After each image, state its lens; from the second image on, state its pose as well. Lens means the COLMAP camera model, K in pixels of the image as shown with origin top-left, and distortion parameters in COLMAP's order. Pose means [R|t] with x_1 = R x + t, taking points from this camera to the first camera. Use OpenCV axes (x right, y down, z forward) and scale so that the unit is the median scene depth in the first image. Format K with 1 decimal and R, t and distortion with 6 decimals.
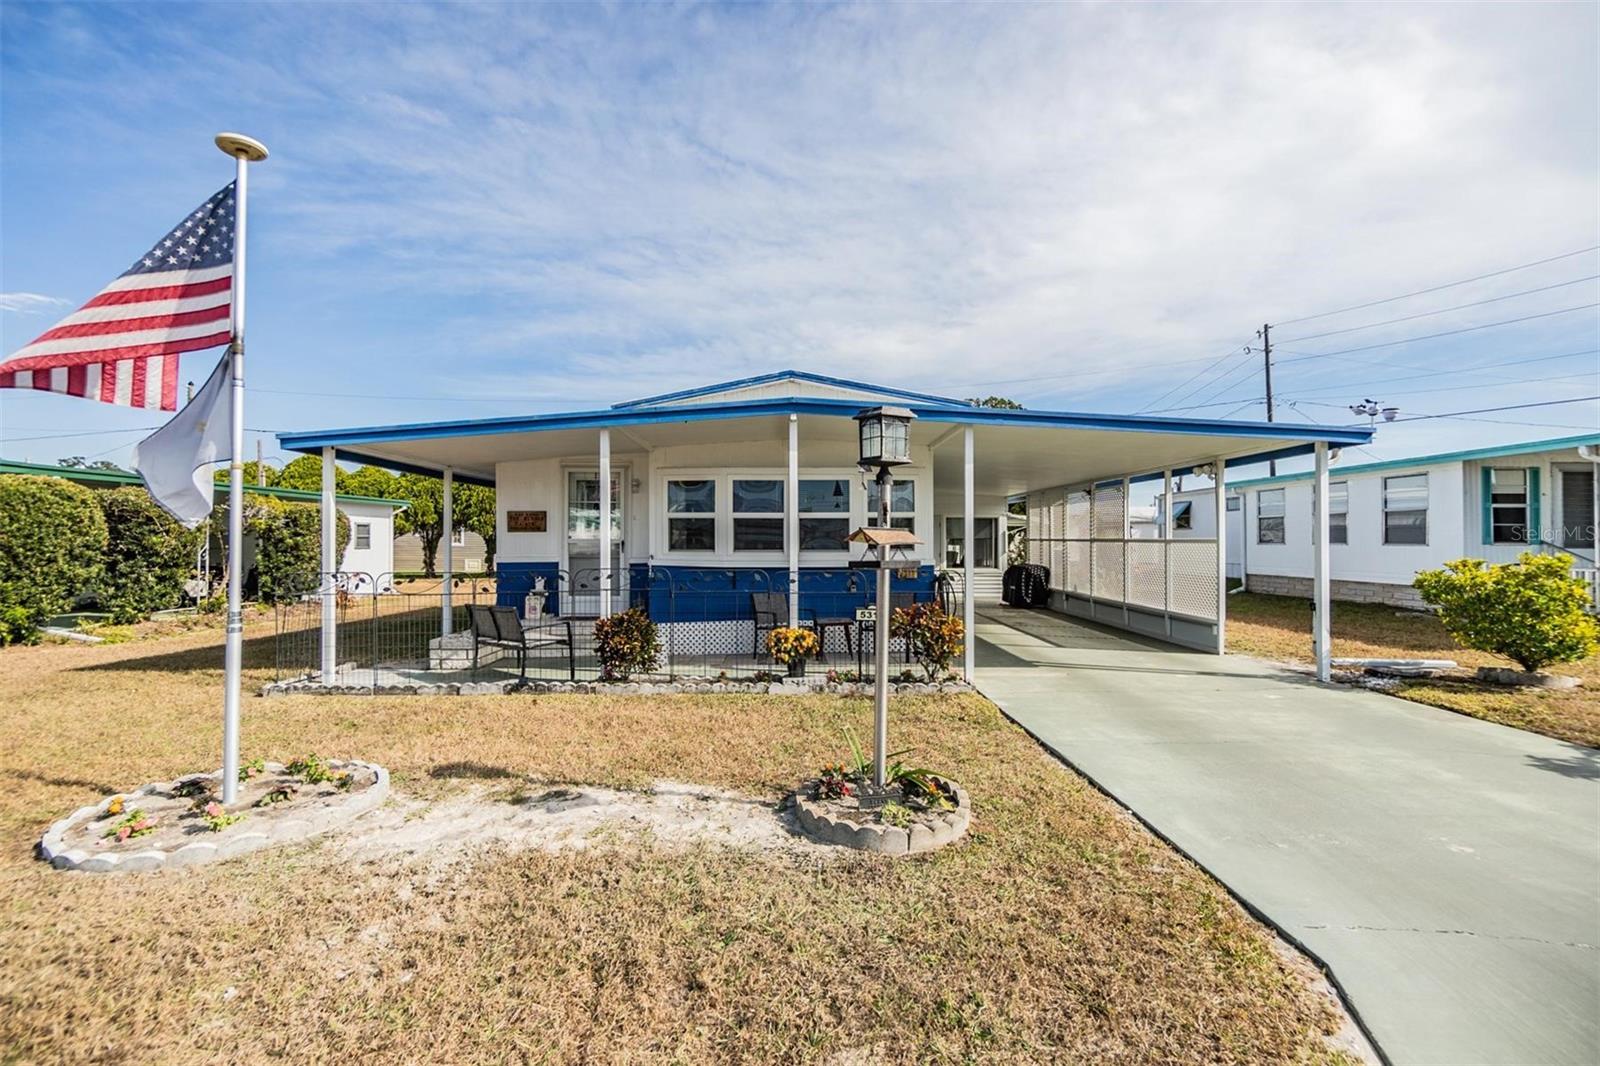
lens RADIAL K [[701.5, 0, 793.4], [0, 701.5, 538.5], [0, 0, 1]] dist [-0.004046, 0.000157]
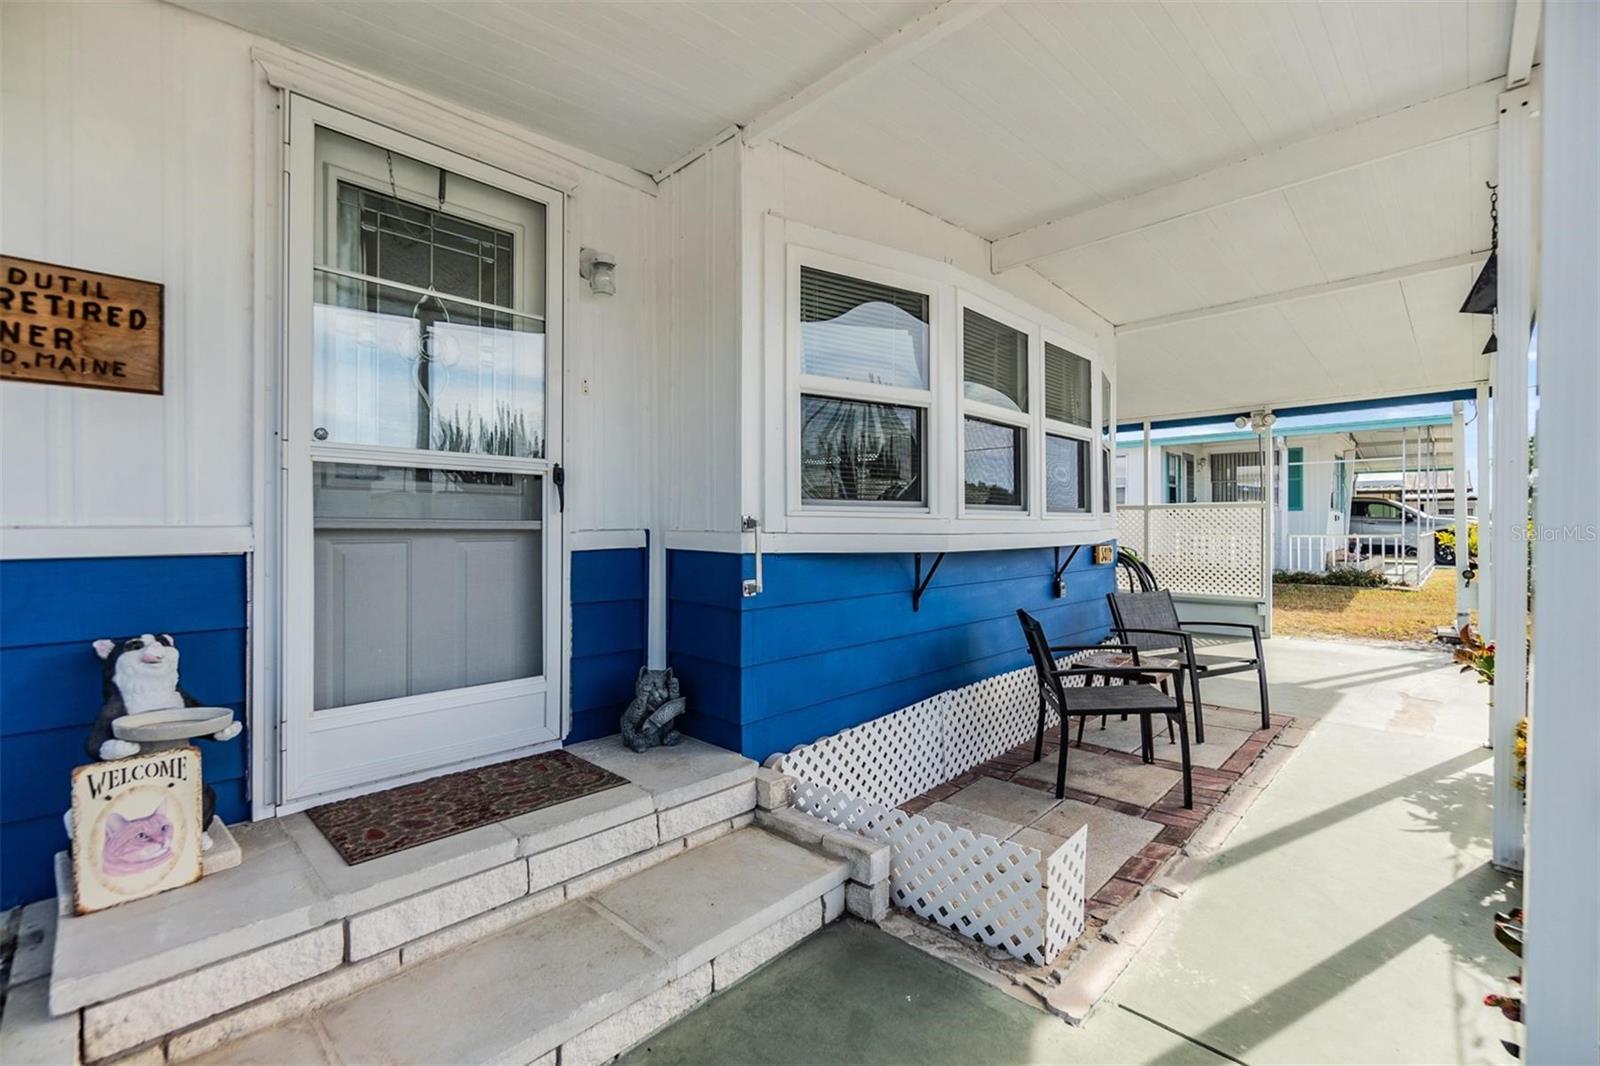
lens RADIAL K [[701.5, 0, 789.2], [0, 701.5, 527.4], [0, 0, 1]] dist [-0.004046, 0.000157]
pose [[0.725854, -0.001717, 0.687846, -0.362124], [-0.004034, 0.999969, 0.006753, 0.024503], [-0.687837, -0.007676, 0.725825, 0.752820]]
